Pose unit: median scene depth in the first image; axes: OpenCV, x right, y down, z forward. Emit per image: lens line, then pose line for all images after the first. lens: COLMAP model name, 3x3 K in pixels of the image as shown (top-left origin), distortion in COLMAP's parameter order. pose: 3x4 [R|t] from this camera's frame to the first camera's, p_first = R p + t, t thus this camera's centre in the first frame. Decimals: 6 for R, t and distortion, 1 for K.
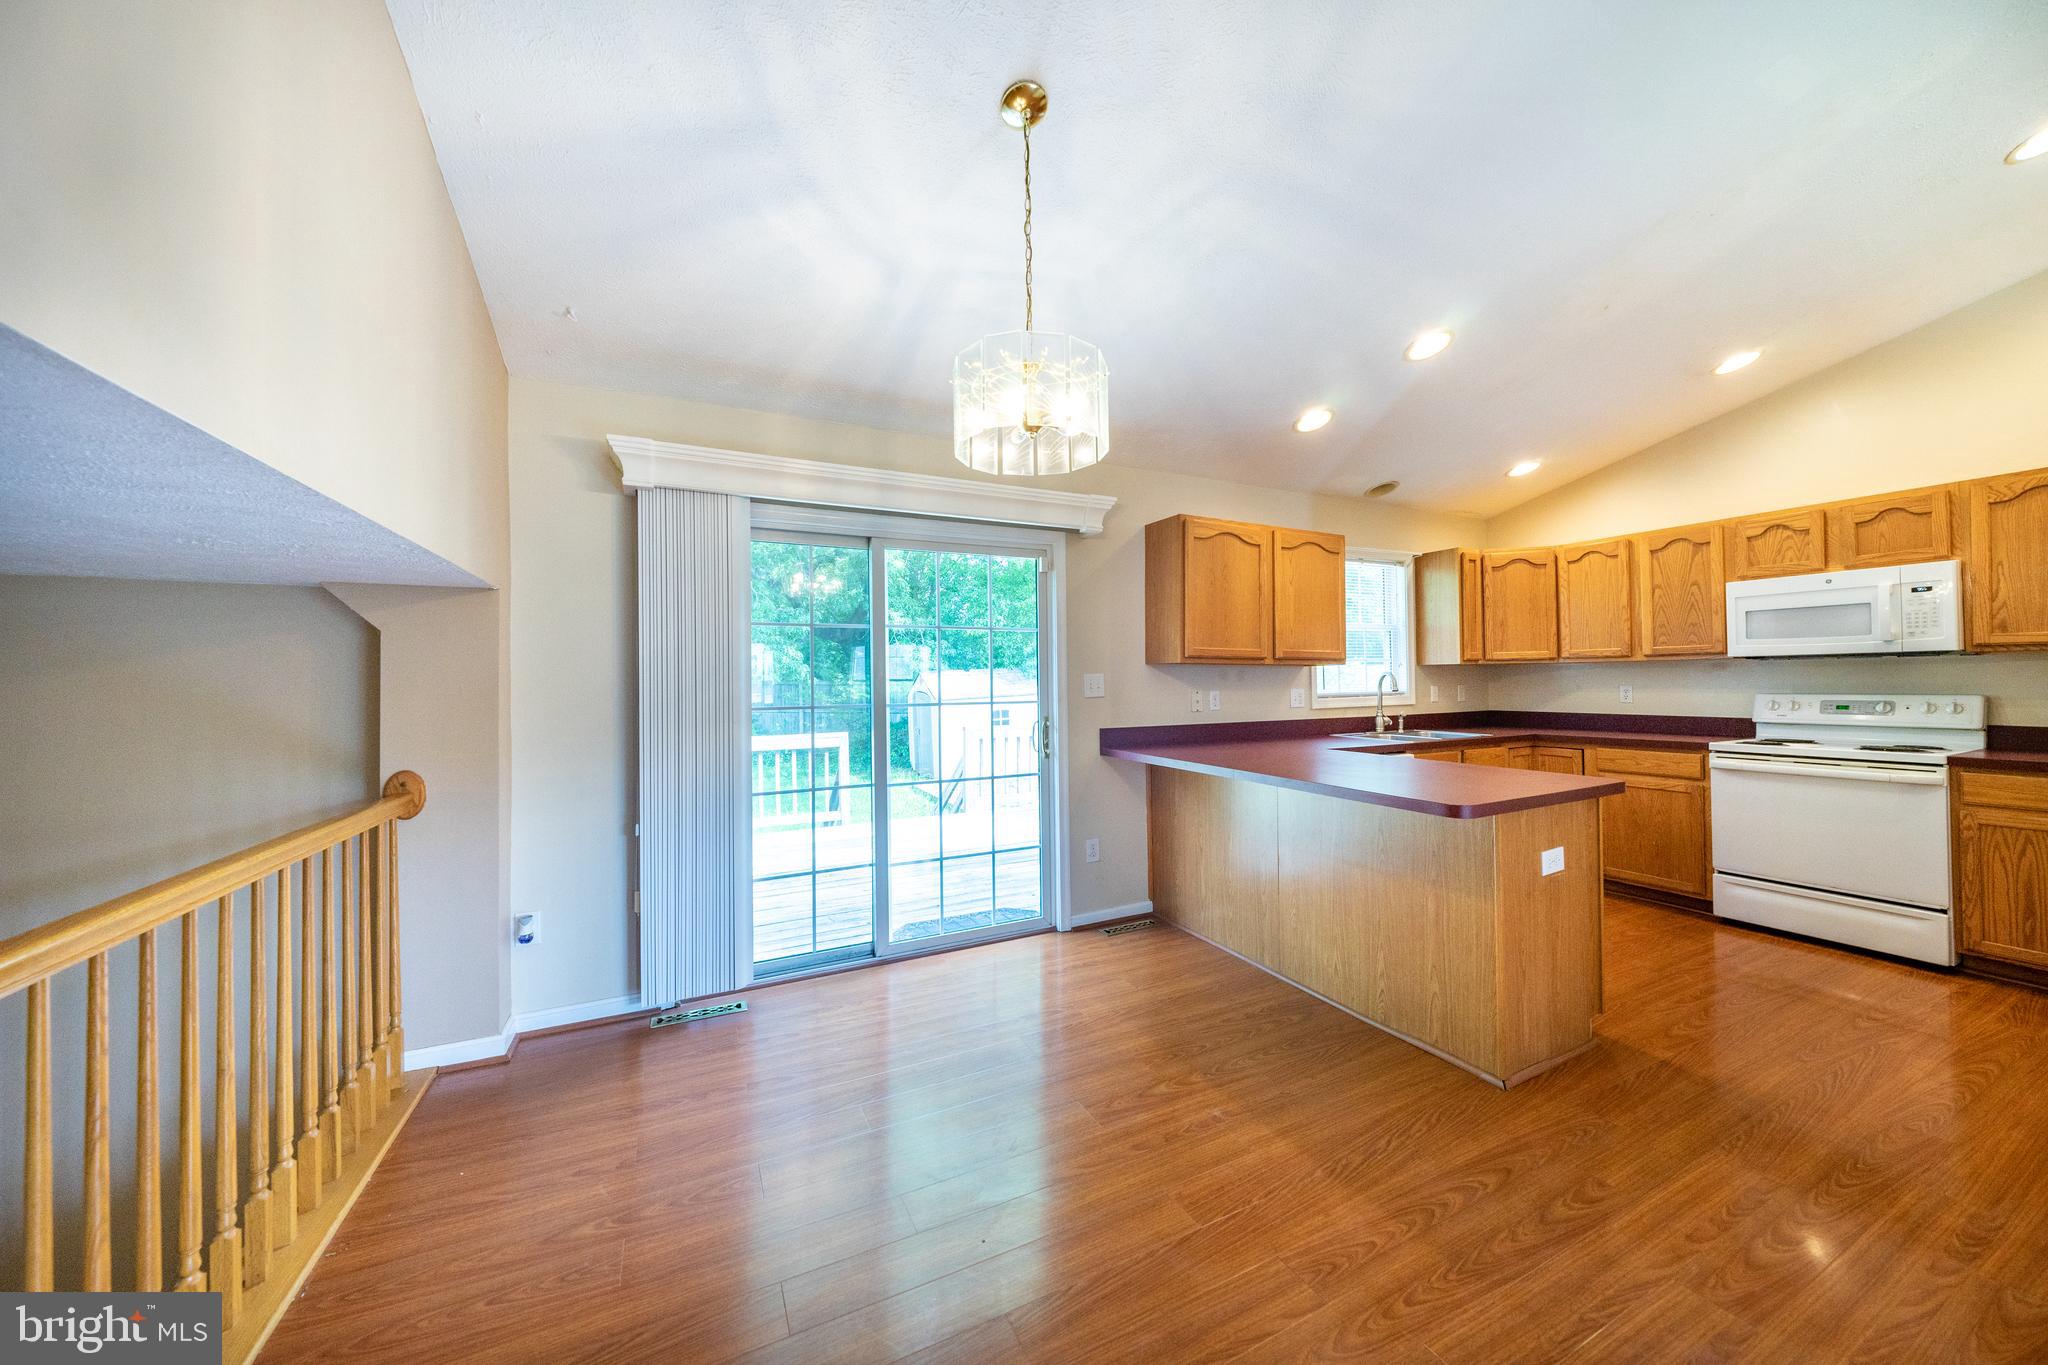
lens RADIAL K [[697.1, 0, 1020.1], [0, 697.1, 679.6], [0, 0, 1]] dist [-0.003314, 0.000034]
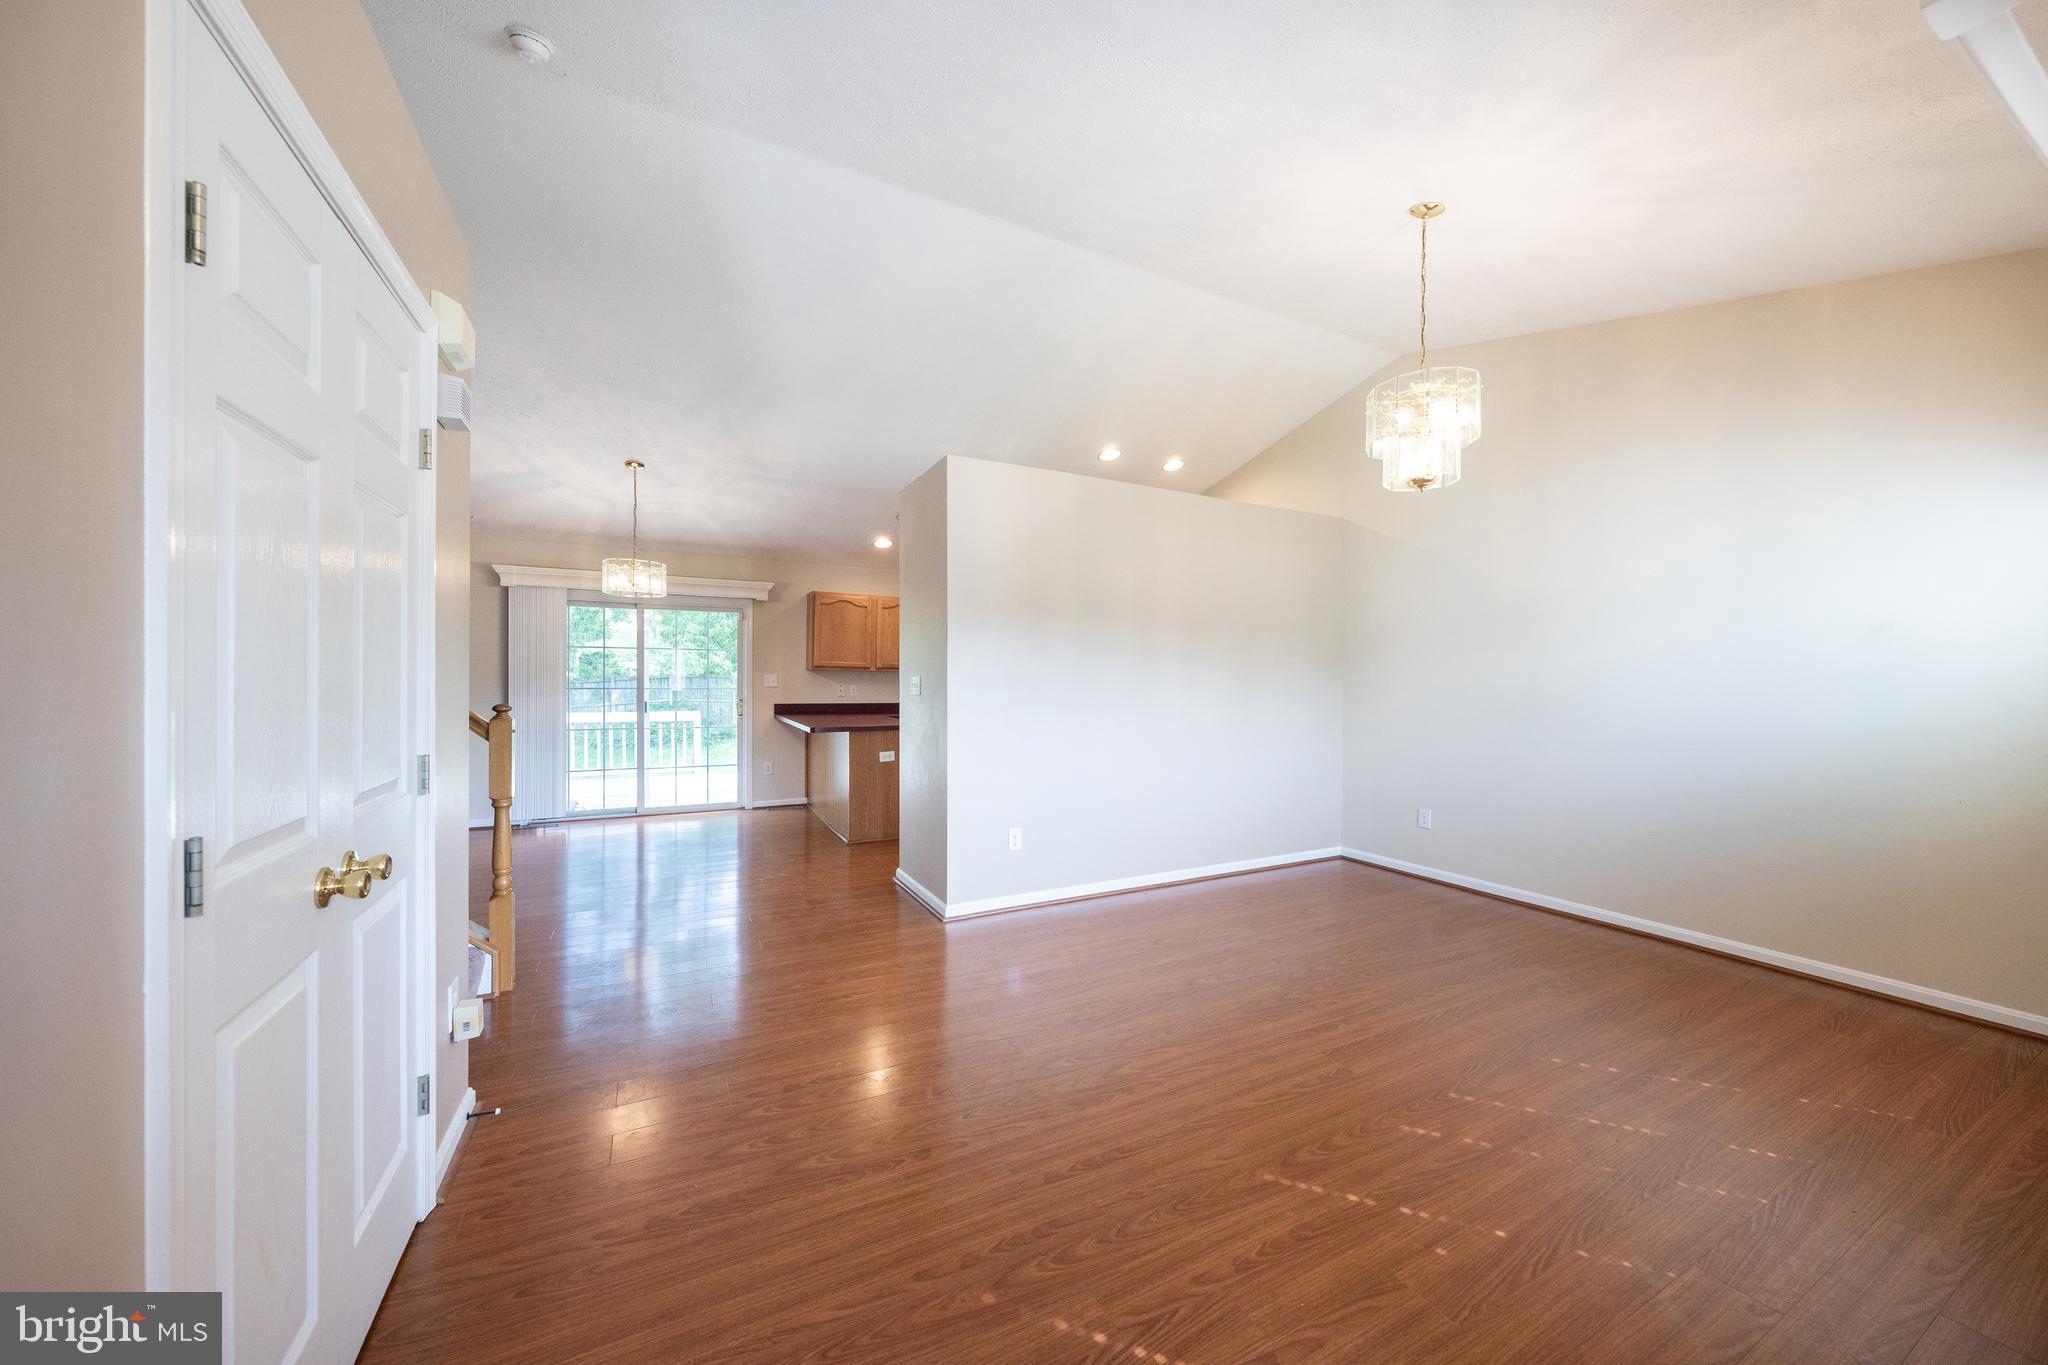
lens RADIAL K [[697.1, 0, 1022.8], [0, 697.1, 690.0], [0, 0, 1]] dist [-0.003314, 0.000034]
pose [[0.999664, 0.020014, 0.016460, 0.746645], [-0.020253, 0.999690, 0.014487, -0.007690], [-0.016165, -0.014815, 0.999760, -0.878167]]
